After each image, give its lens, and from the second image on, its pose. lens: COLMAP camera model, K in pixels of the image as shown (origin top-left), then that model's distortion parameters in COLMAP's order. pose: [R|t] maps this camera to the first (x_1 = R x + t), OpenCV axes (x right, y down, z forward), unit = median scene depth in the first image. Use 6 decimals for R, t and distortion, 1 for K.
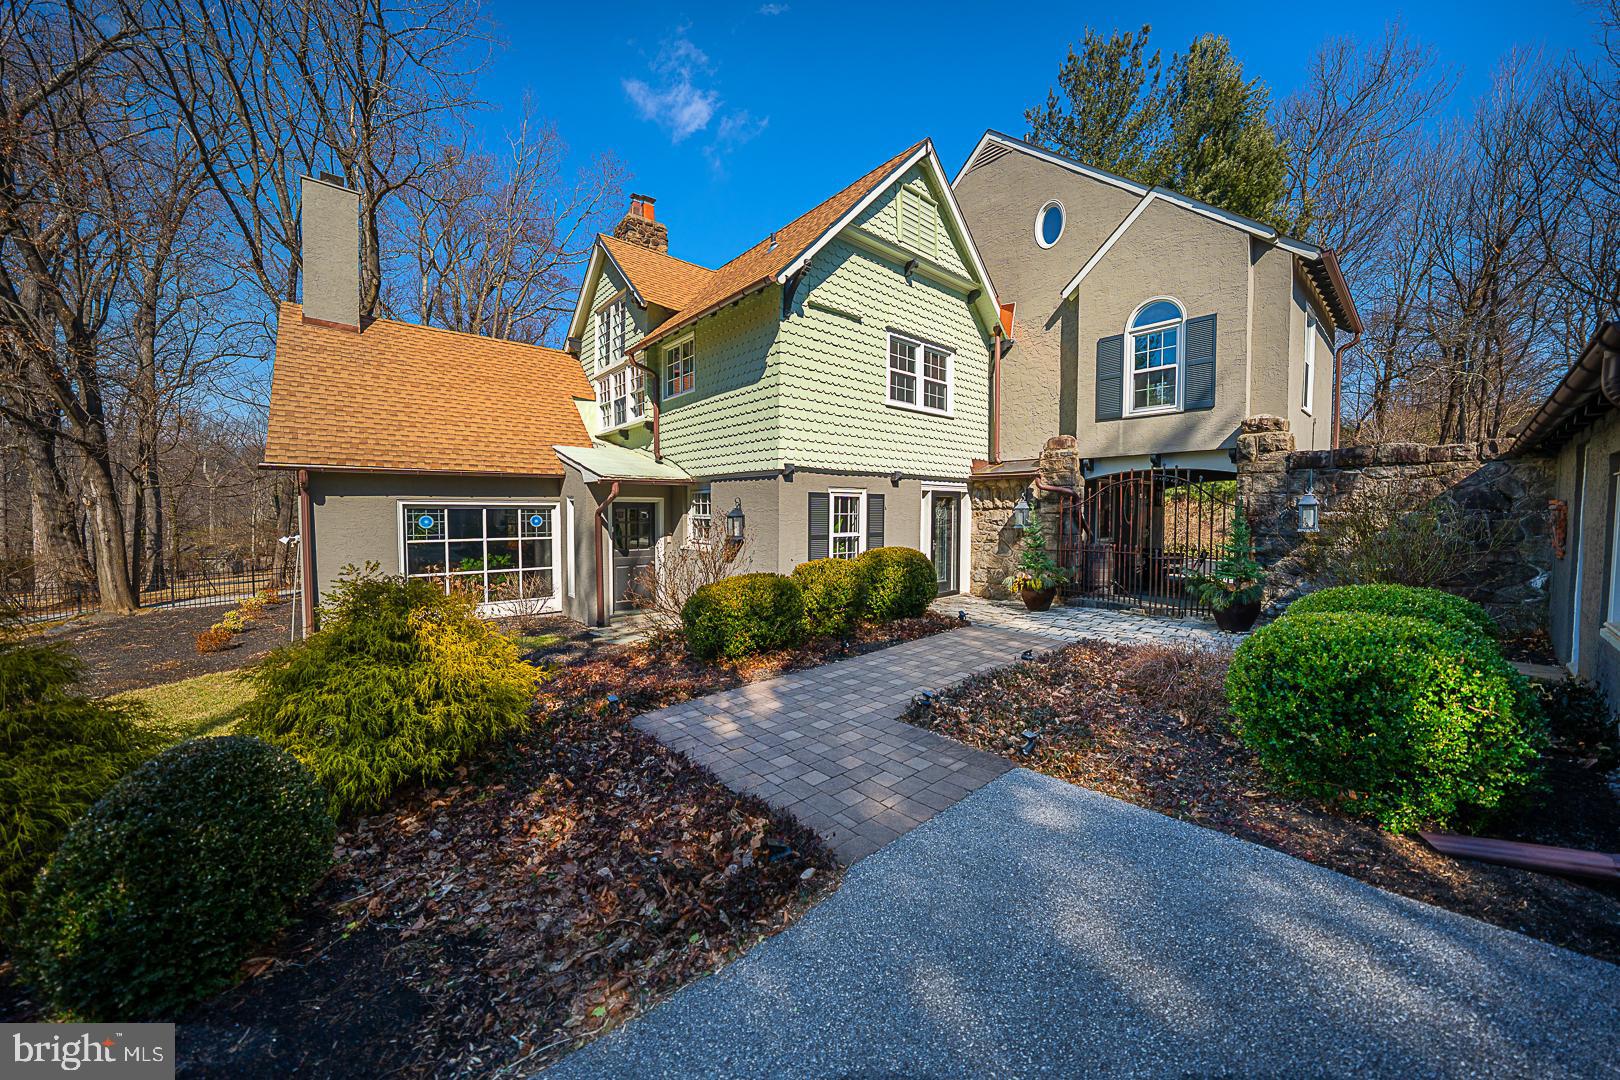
lens RADIAL K [[554.1, 0, 817.1], [0, 554.1, 536.4], [0, 0, 1]] dist [-0.021457, 0.002463]
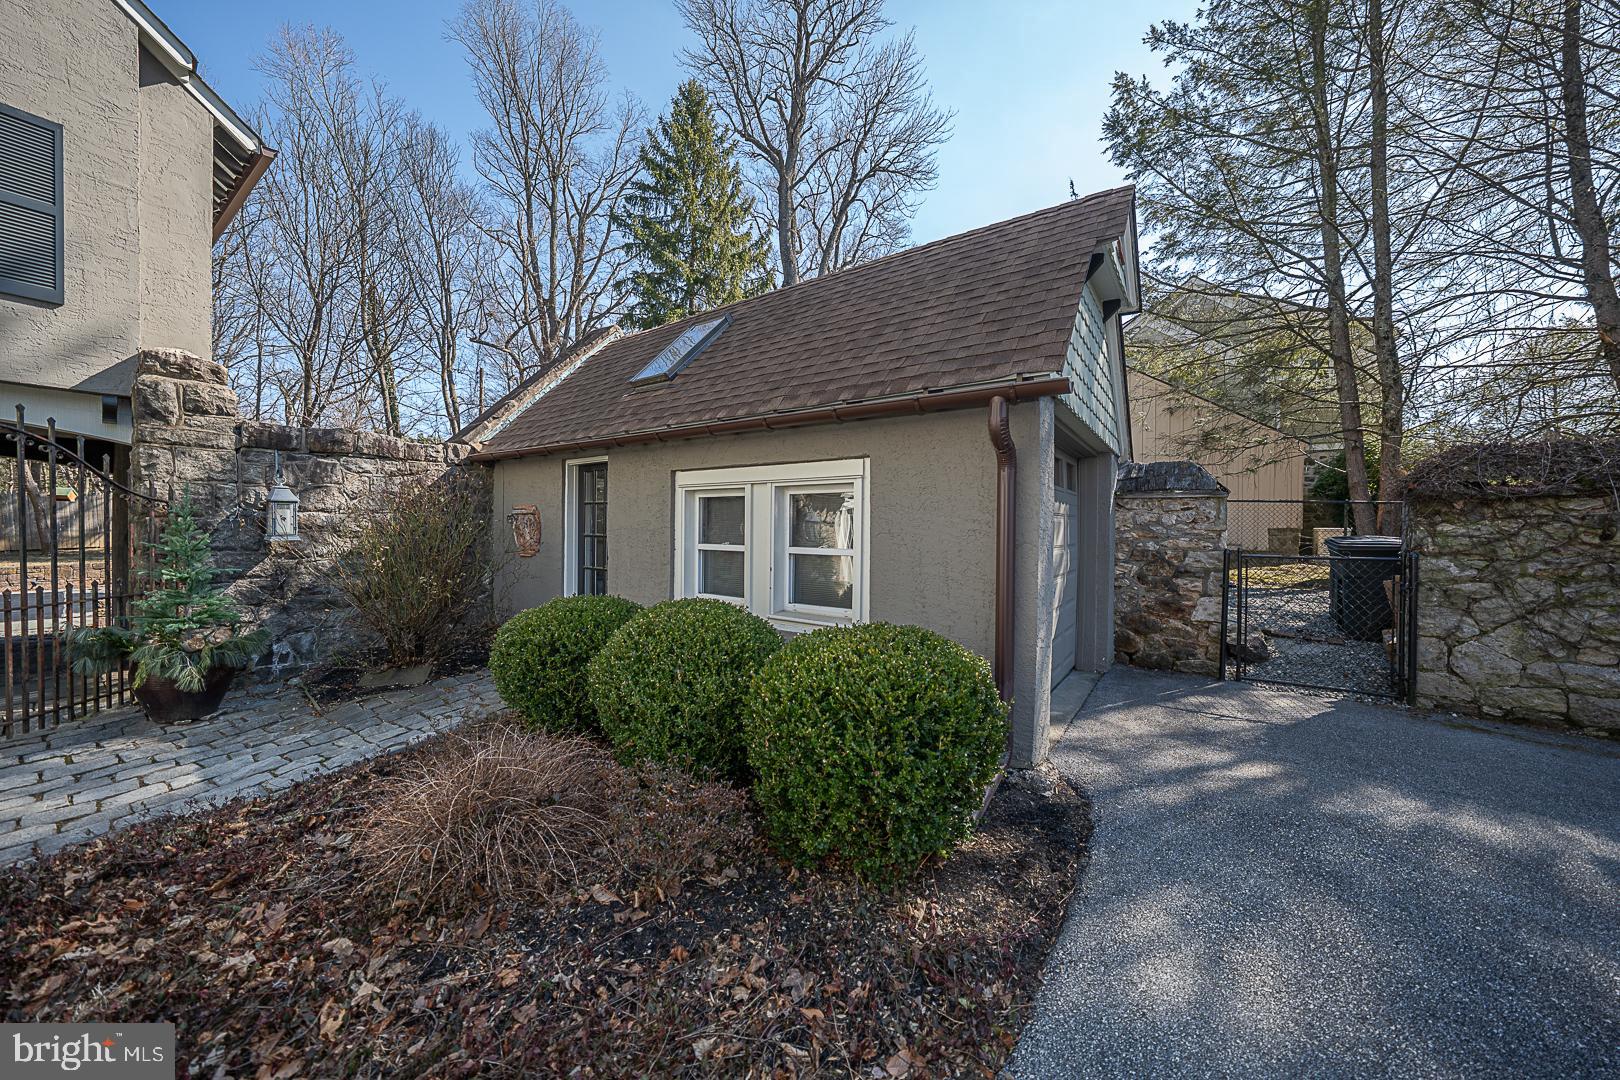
lens RADIAL K [[554.1, 0, 808.5], [0, 554.1, 538.1], [0, 0, 1]] dist [-0.021457, 0.002463]
pose [[-0.247512, -0.025884, 0.968539, 0.055788], [0.029599, 0.998975, 0.034261, -0.013649], [-0.968433, 0.037148, -0.246492, 0.468321]]
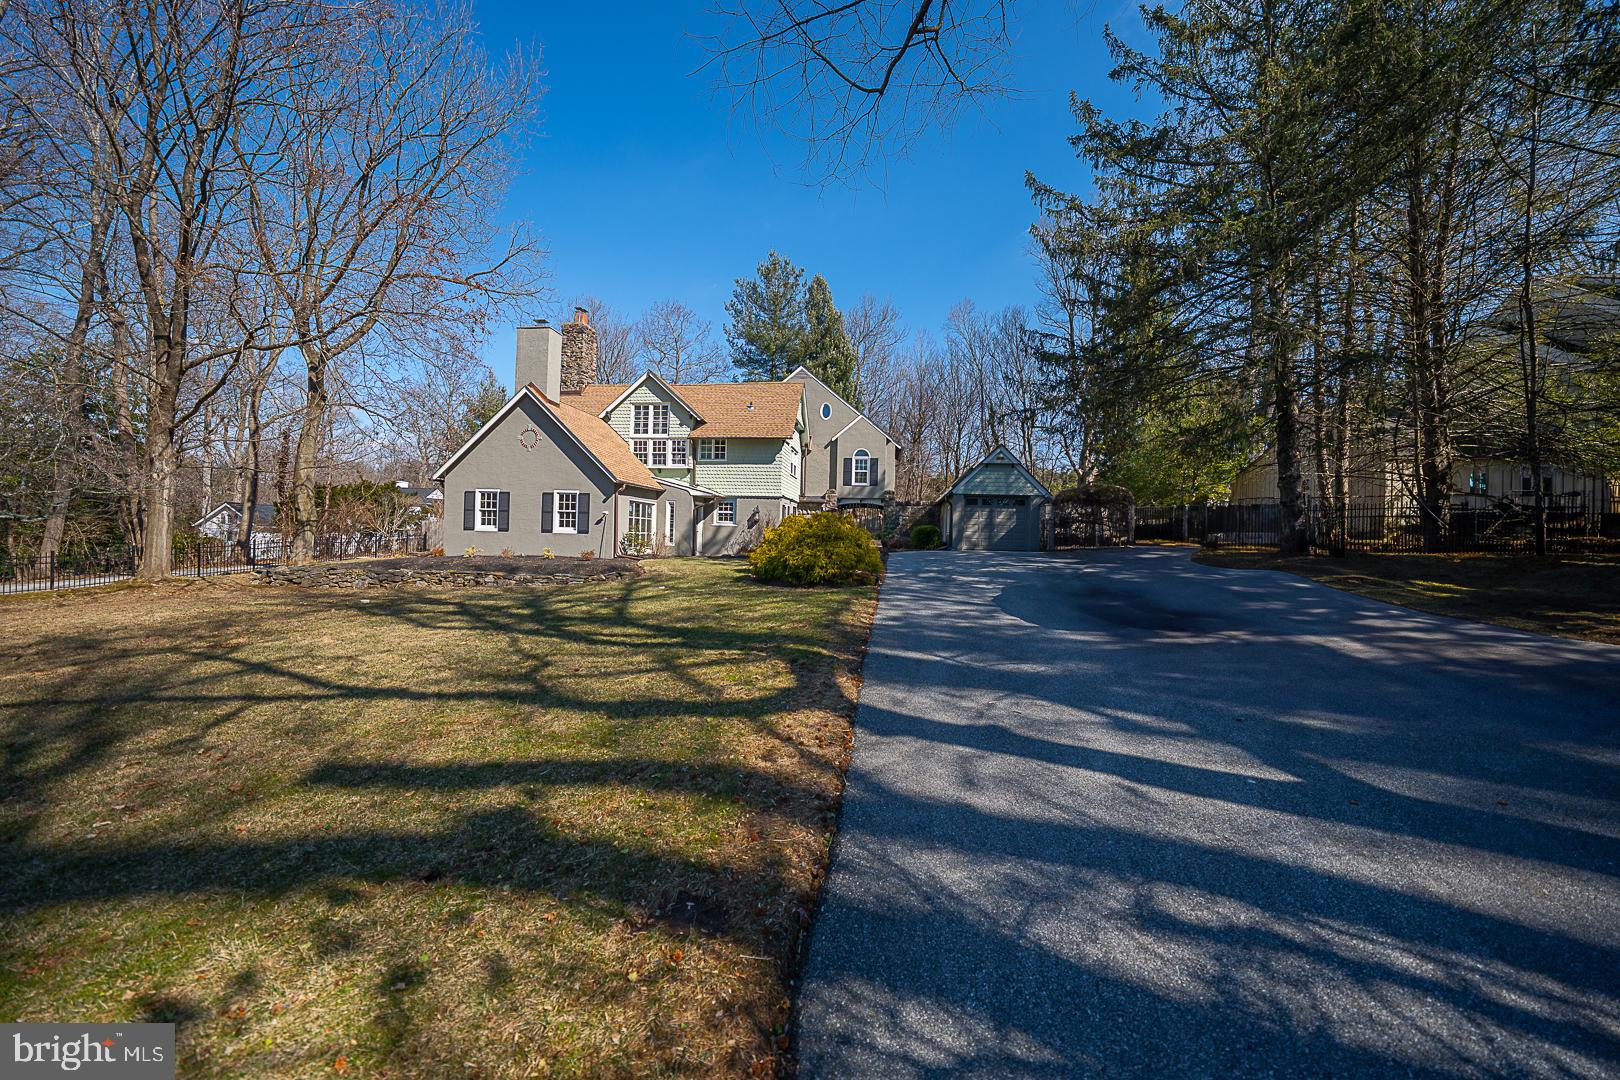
lens RADIAL K [[576.1, 0, 816.3], [0, 576.1, 535.7], [0, 0, 1]] dist [-0.015854, 0.001919]
pose [[0.741580, 0.016800, 0.670654, -1.988652], [0.007646, 0.999410, -0.033489, 0.193108], [-0.670821, 0.029963, 0.741014, -1.406894]]
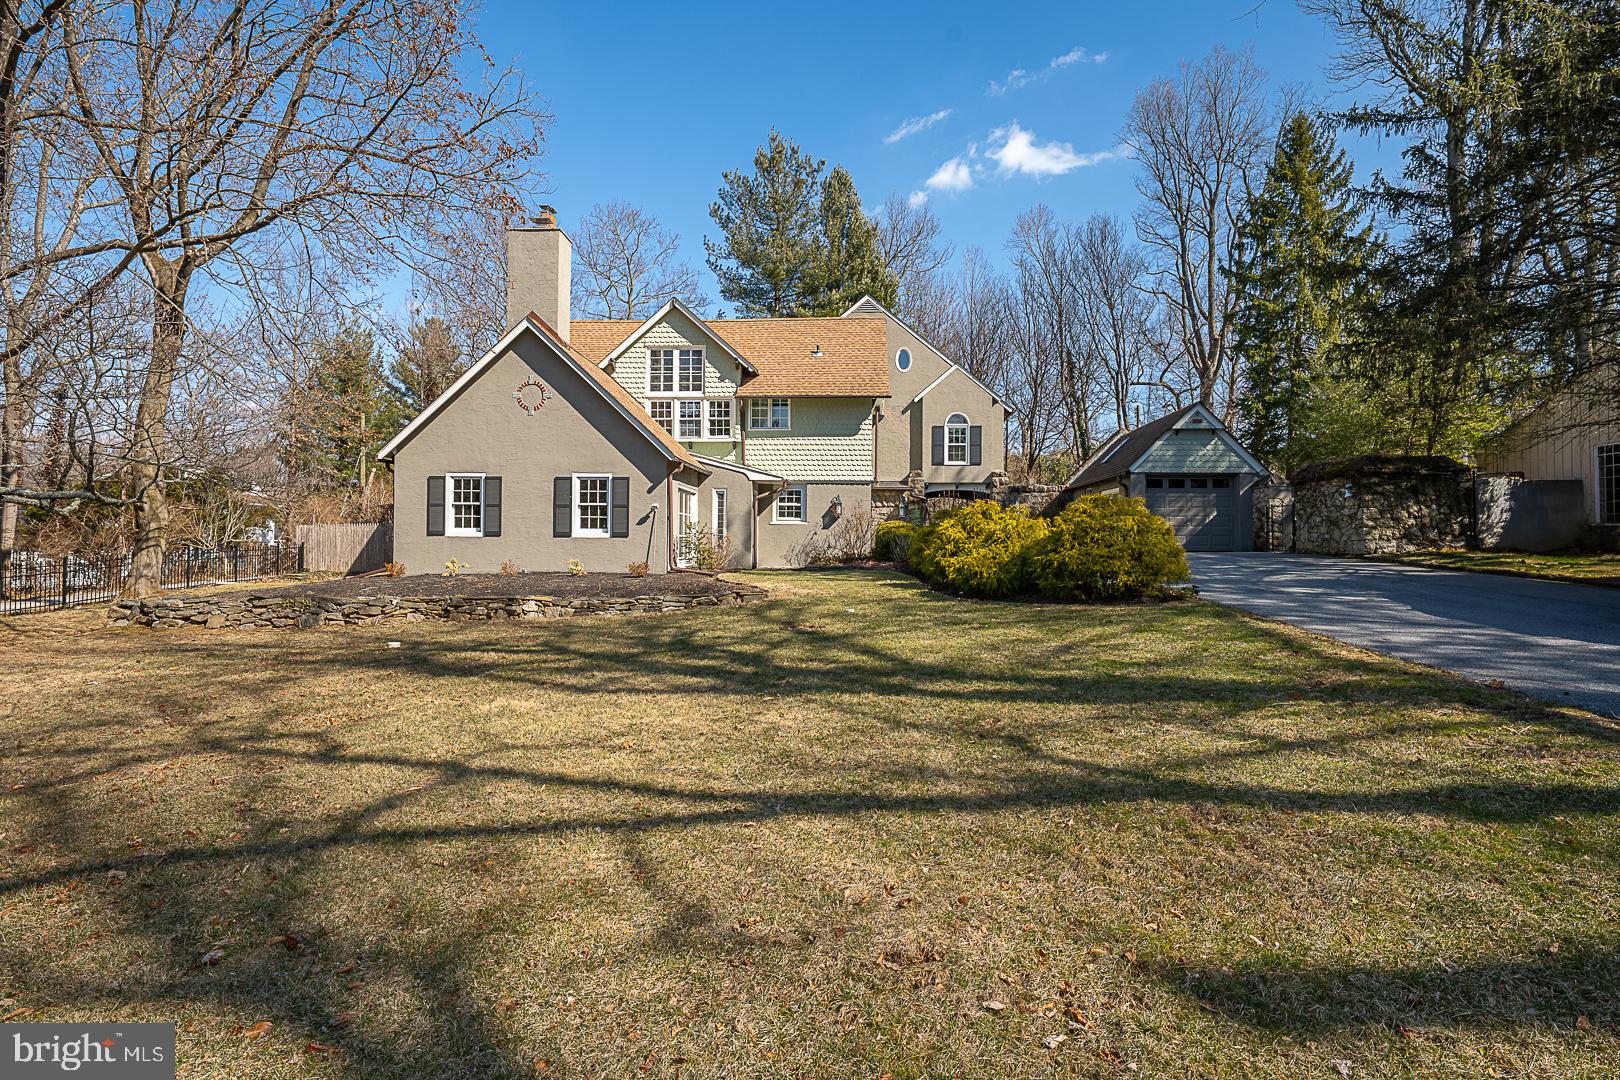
lens RADIAL K [[811.2, 0, 817.6], [0, 811.2, 530.4], [0, 0, 1]] dist [0.014034, -0.001094]
pose [[0.691078, 0.014249, 0.722639, -2.378620], [0.029245, 0.998436, -0.047656, 0.201496], [-0.722188, 0.054068, 0.689581, -0.926532]]
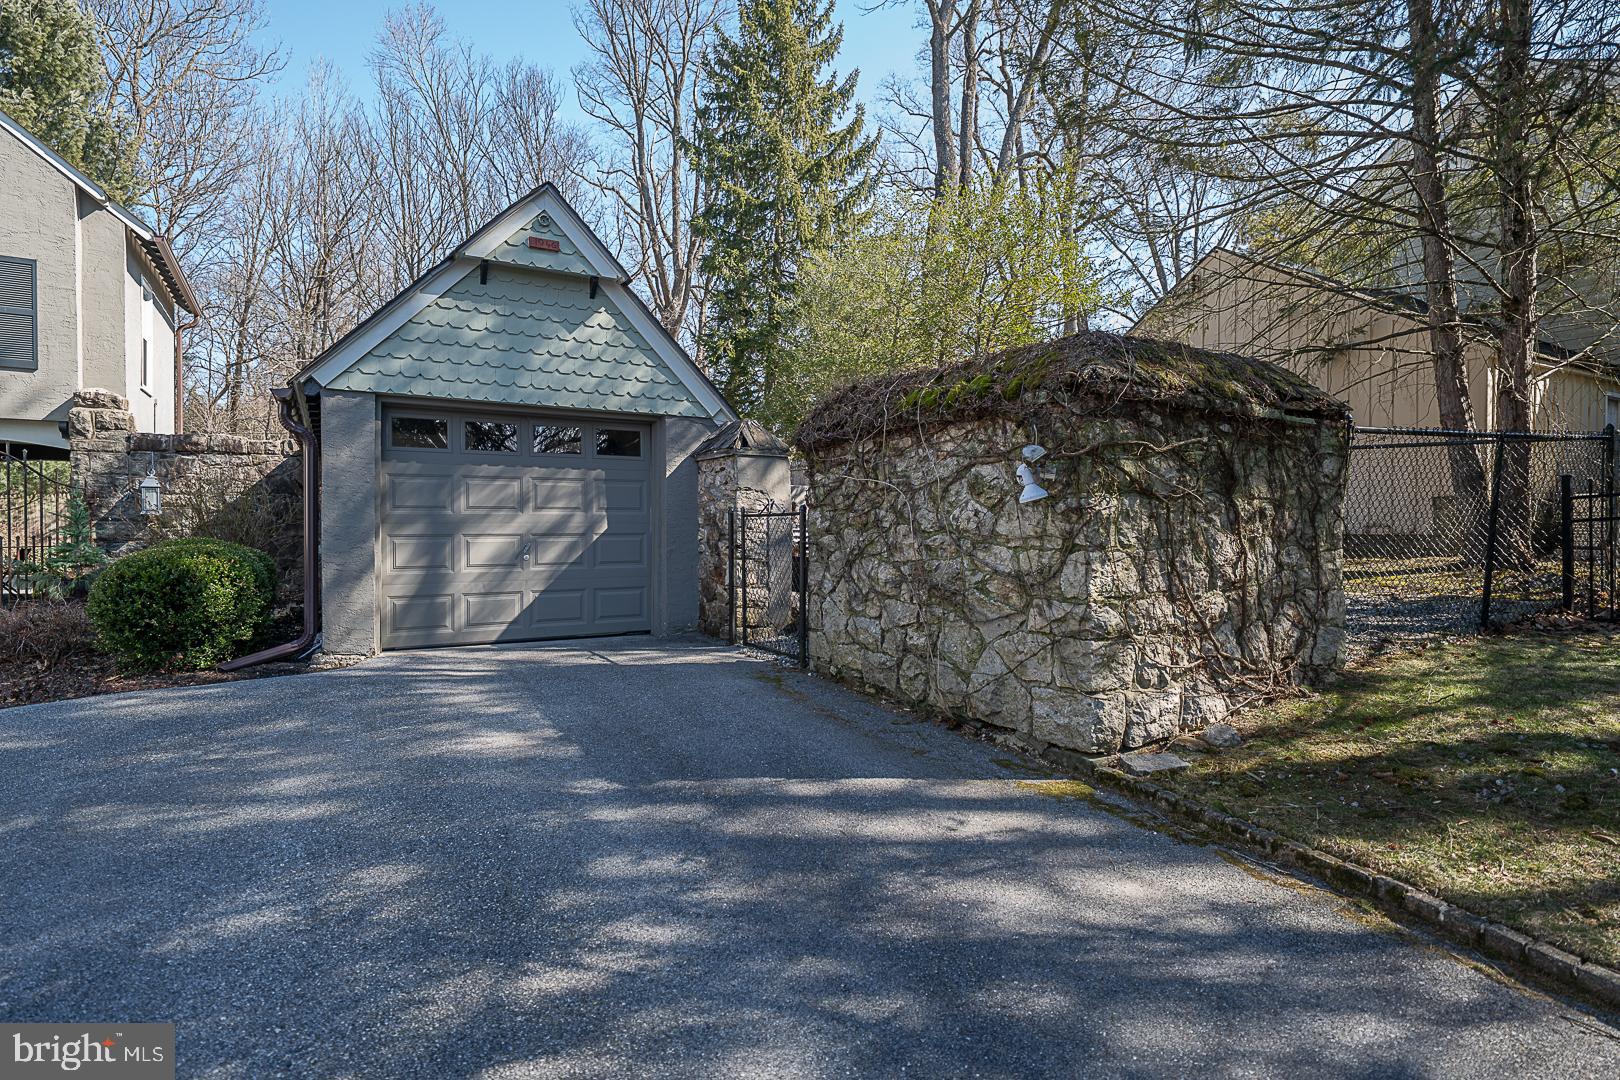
lens RADIAL K [[839.2, 0, 790.7], [0, 839.2, 530.8], [0, 0, 1]] dist [0.012070, 0.002965]
pose [[0.196451, -0.009524, 0.980467, -0.349491], [0.040720, 0.999169, 0.001547, 0.060451], [-0.979668, 0.039620, 0.196675, -0.405270]]
